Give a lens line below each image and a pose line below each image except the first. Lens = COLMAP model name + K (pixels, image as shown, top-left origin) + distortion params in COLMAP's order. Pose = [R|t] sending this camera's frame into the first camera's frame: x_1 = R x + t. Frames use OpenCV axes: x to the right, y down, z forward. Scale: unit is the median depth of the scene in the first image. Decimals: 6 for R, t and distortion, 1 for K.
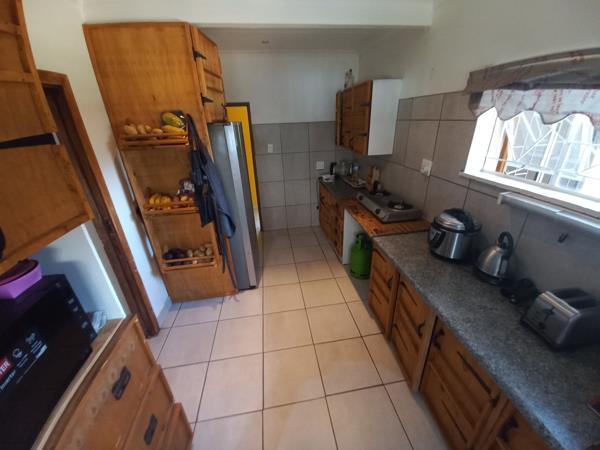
lens RADIAL K [[235.0, 0, 300.0], [0, 235.0, 225.0], [0, 0, 1]] dist [0.000971, -0.011132]
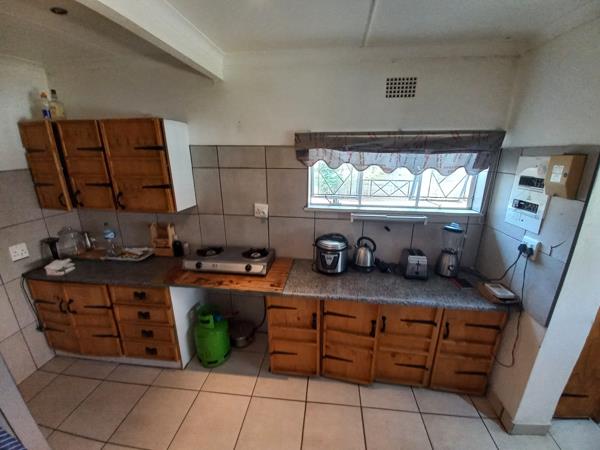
lens RADIAL K [[235.0, 0, 300.0], [0, 235.0, 225.0], [0, 0, 1]] dist [0.000971, -0.011132]
pose [[0.243550, -0.226779, 0.943003, -0.524828], [0.385196, 0.914928, 0.120543, -0.303609], [-0.890116, 0.333883, 0.310185, 0.663574]]
